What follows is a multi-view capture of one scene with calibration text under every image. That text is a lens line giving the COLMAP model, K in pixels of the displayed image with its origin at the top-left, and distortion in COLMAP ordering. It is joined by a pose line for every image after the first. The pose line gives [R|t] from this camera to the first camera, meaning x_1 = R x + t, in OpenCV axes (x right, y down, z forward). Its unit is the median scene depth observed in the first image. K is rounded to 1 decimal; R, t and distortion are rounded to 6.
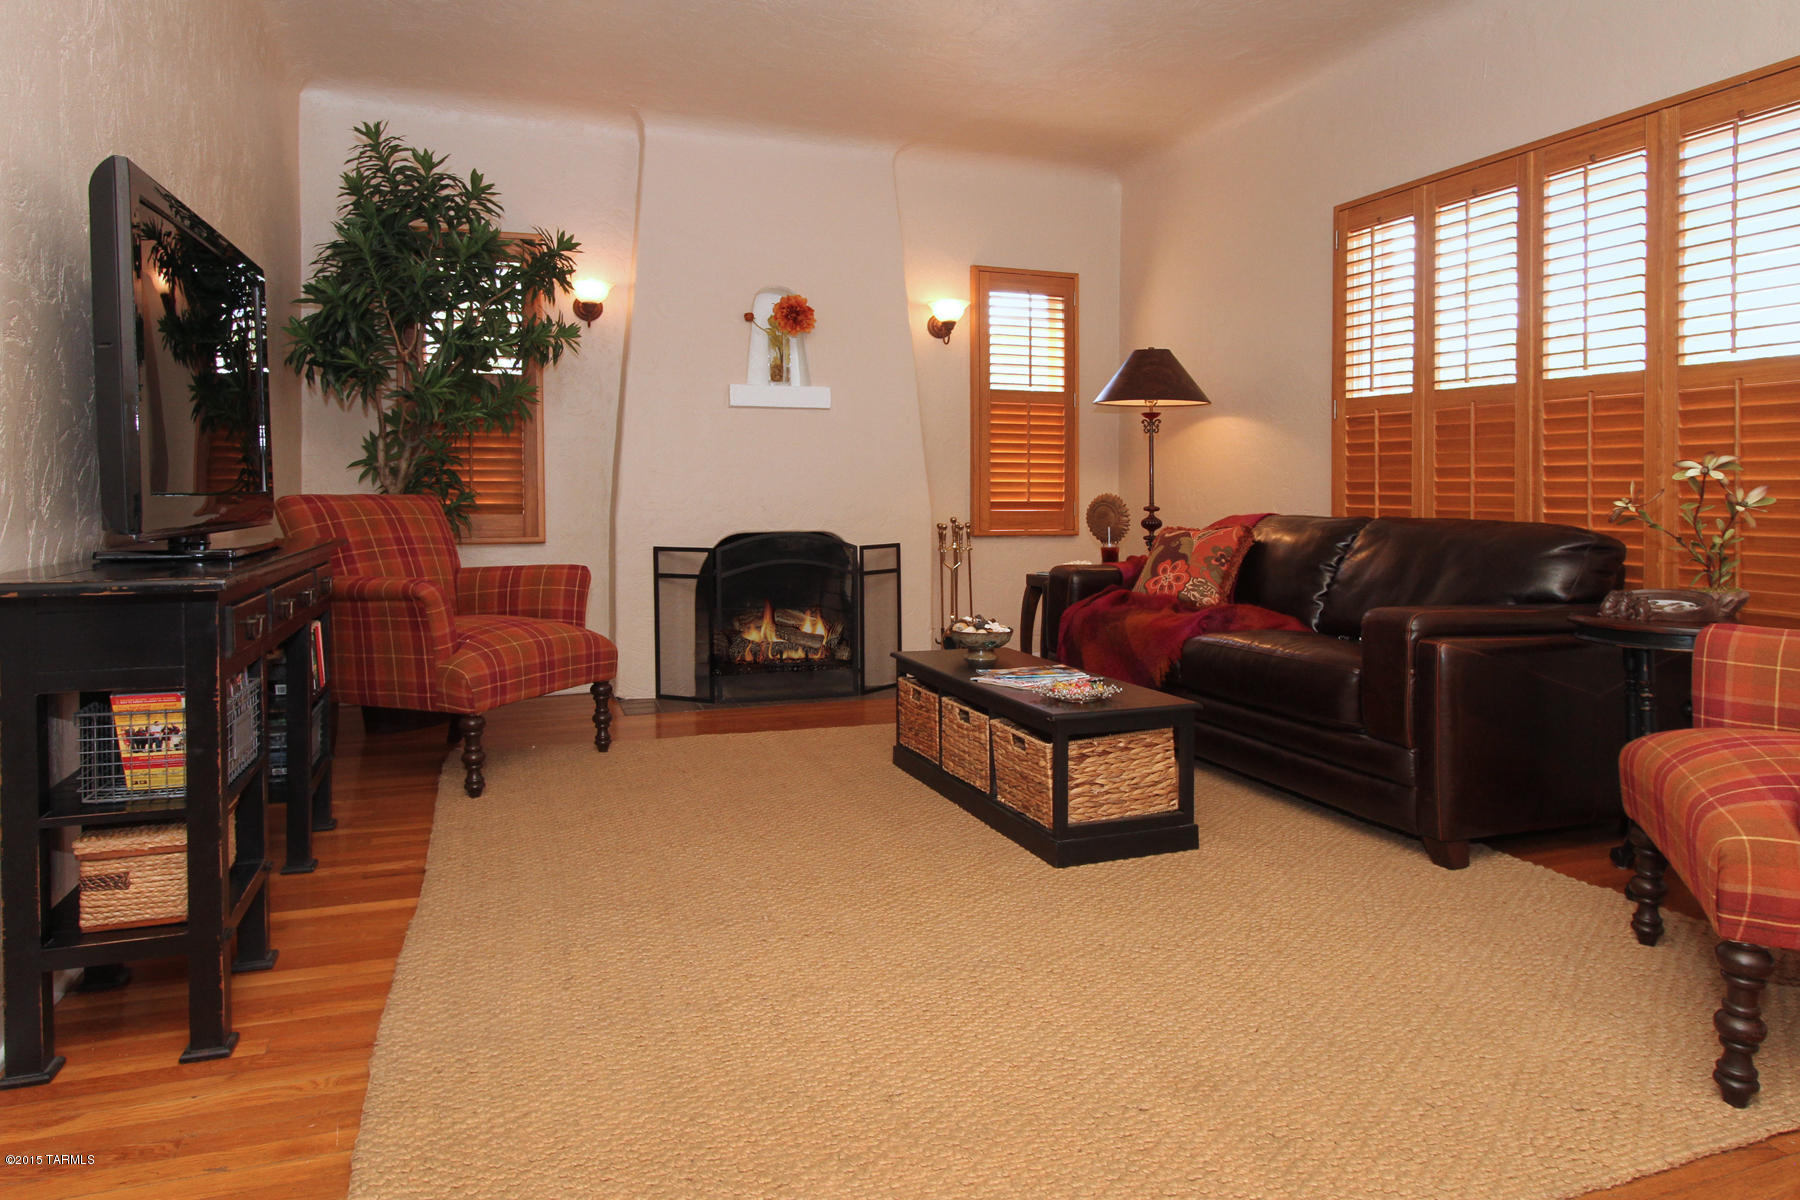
lens RADIAL K [[1075.0, 0, 939.9], [0, 1075.0, 507.4], [0, 0, 1]] dist [-0.015576, 0.001811]
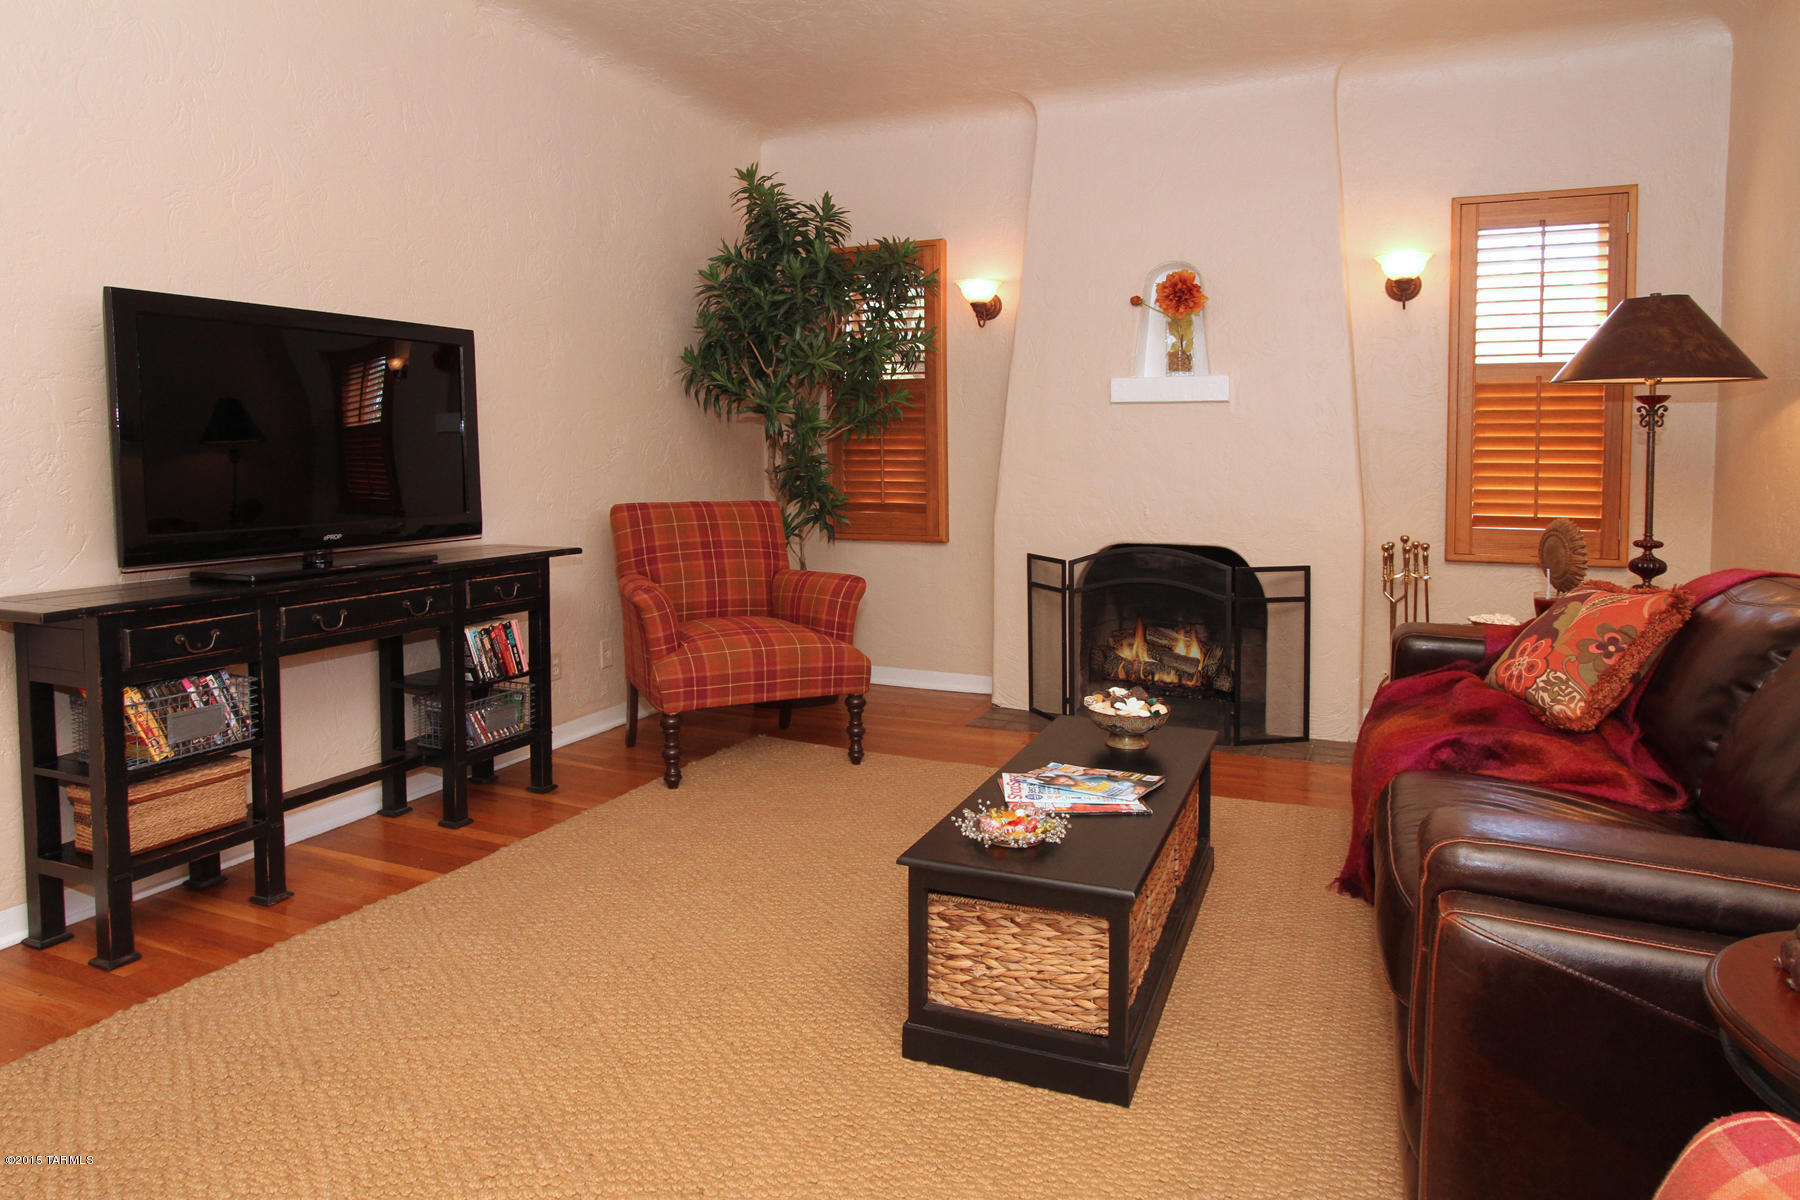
lens RADIAL K [[1075.0, 0, 939.9], [0, 1075.0, 507.4], [0, 0, 1]] dist [-0.015576, 0.001811]
pose [[0.740564, 0.036360, -0.671002, 0.310766], [-0.014046, 0.999154, 0.038640, -0.039485], [0.671839, -0.019191, 0.740448, 0.234969]]
